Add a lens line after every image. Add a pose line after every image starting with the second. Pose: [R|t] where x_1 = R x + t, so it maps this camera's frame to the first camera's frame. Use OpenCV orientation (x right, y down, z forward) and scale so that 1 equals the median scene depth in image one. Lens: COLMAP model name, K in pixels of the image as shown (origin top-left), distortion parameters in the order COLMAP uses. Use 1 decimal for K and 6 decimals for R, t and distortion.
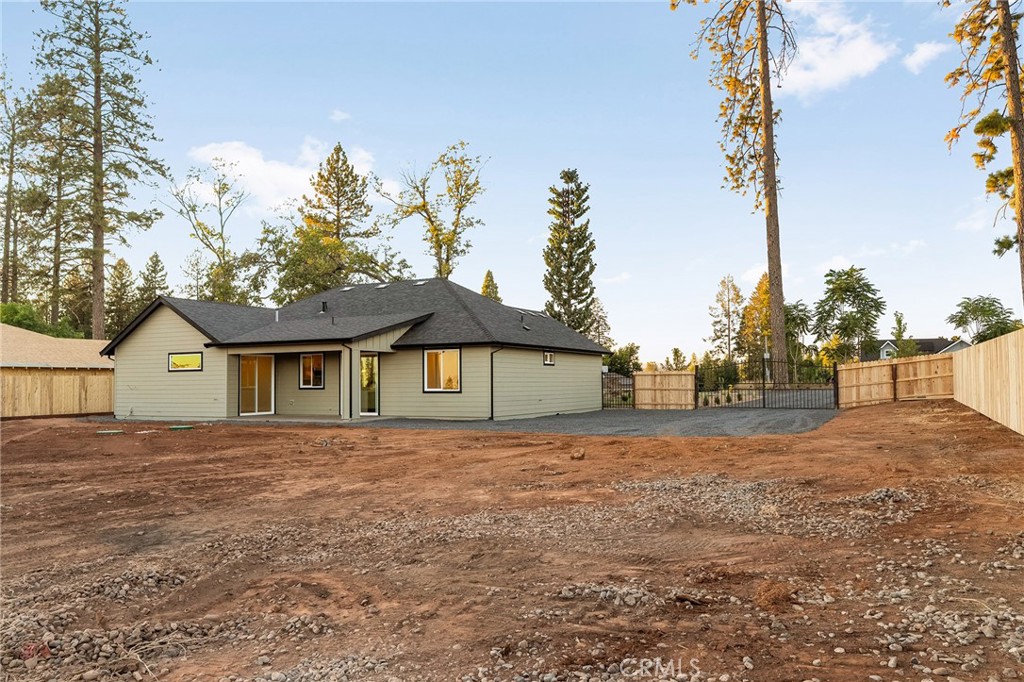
lens RADIAL K [[772.1, 0, 480.0], [0, 772.1, 373.1], [0, 0, 1]] dist [0.000066, -0.001396]
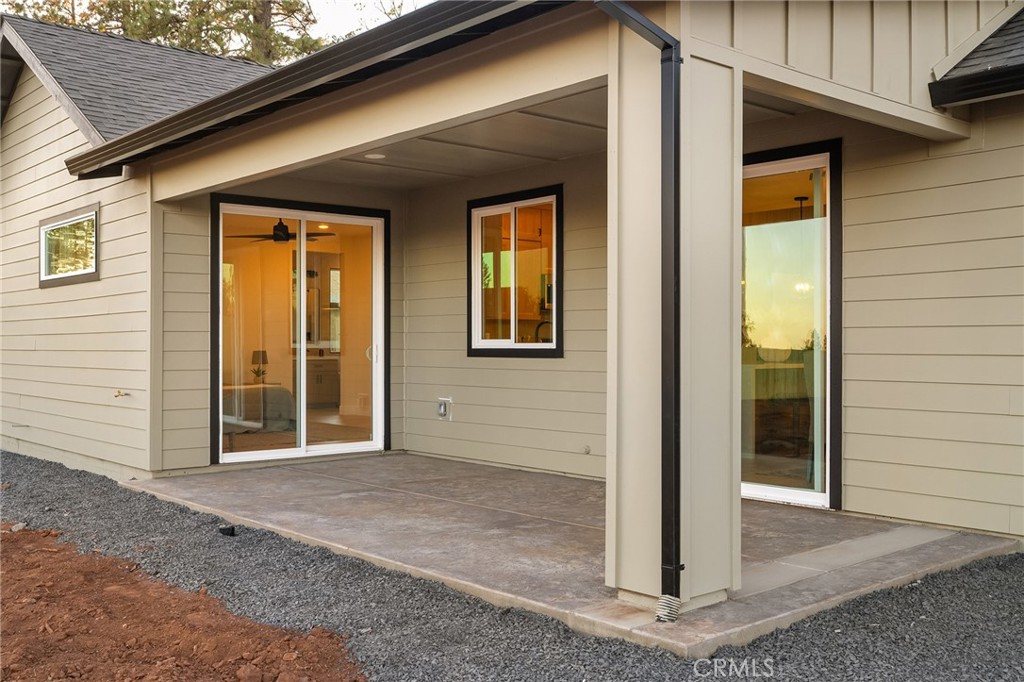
lens RADIAL K [[1017.1, 0, 512.0], [0, 1017.1, 341.0], [0, 0, 1]] dist [-0.003654, -0.002404]
pose [[0.943137, 0.007070, -0.332330, -0.122112], [-0.003220, 0.999921, 0.012132, 0.013504], [0.332390, -0.010372, 0.943085, 0.747024]]
